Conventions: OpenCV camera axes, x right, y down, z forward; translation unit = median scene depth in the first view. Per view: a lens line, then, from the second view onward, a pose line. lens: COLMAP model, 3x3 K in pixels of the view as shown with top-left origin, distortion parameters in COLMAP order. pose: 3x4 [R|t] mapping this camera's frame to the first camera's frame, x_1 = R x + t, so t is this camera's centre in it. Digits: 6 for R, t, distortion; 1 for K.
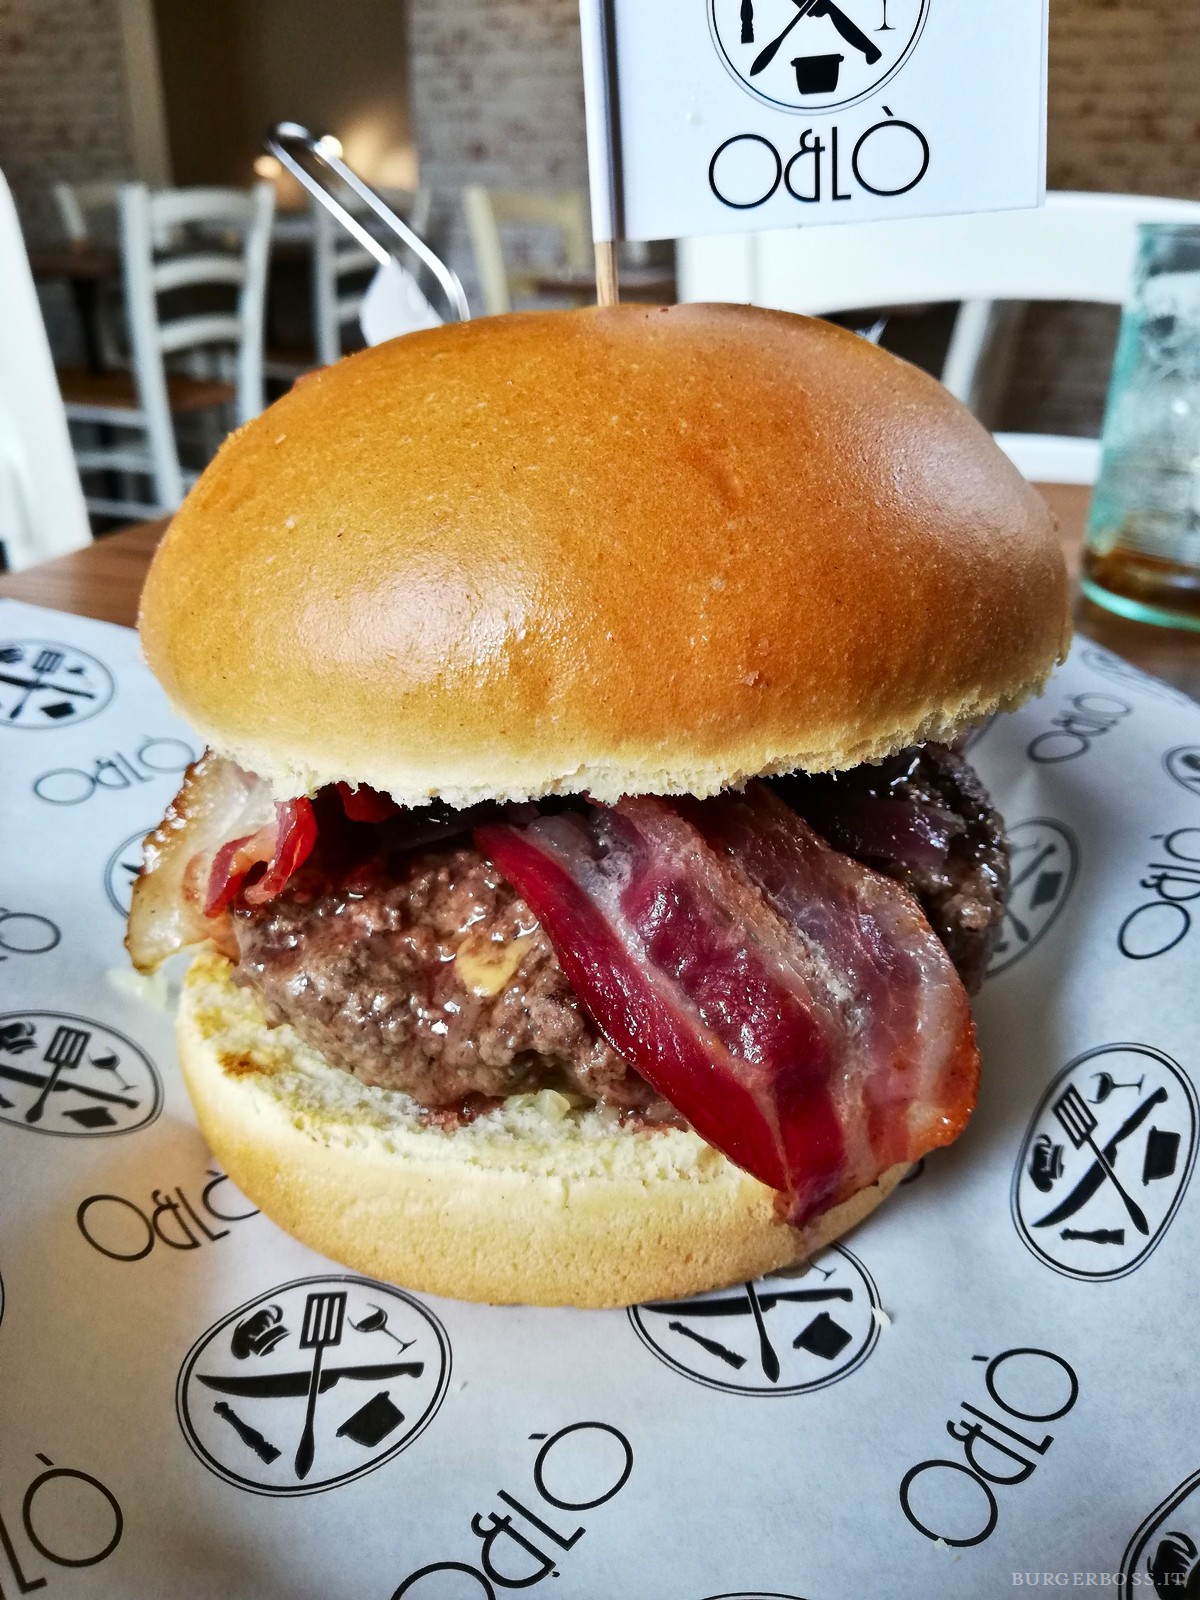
lens RADIAL K [[1343.9, 0, 629.7], [0, 1343.9, 800.1], [0, 0, 1]] dist [0.006881, -0.097457]
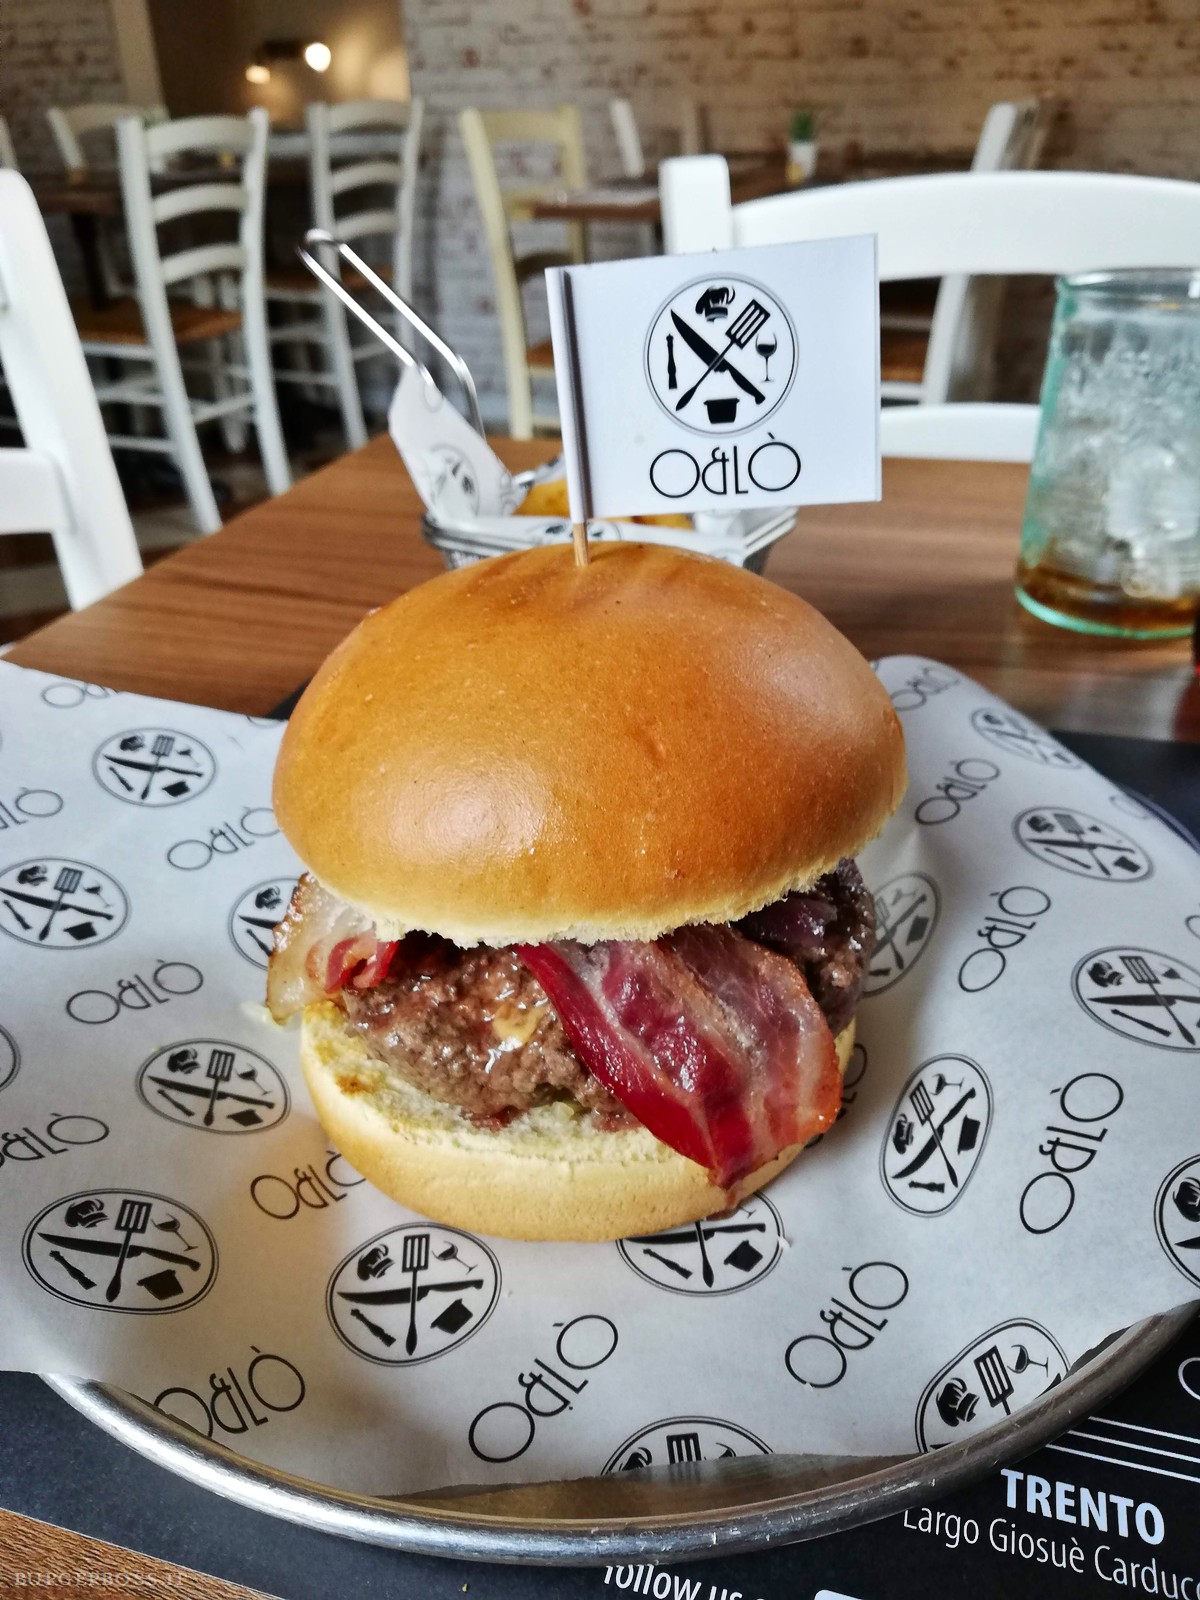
lens RADIAL K [[1343.9, 0, 629.7], [0, 1343.9, 800.1], [0, 0, 1]] dist [0.006881, -0.097457]
pose [[0.999538, -0.027518, -0.012876, 0.048316], [0.028443, 0.996530, 0.078228, -0.242318], [0.010679, -0.078558, 0.996852, -0.485979]]
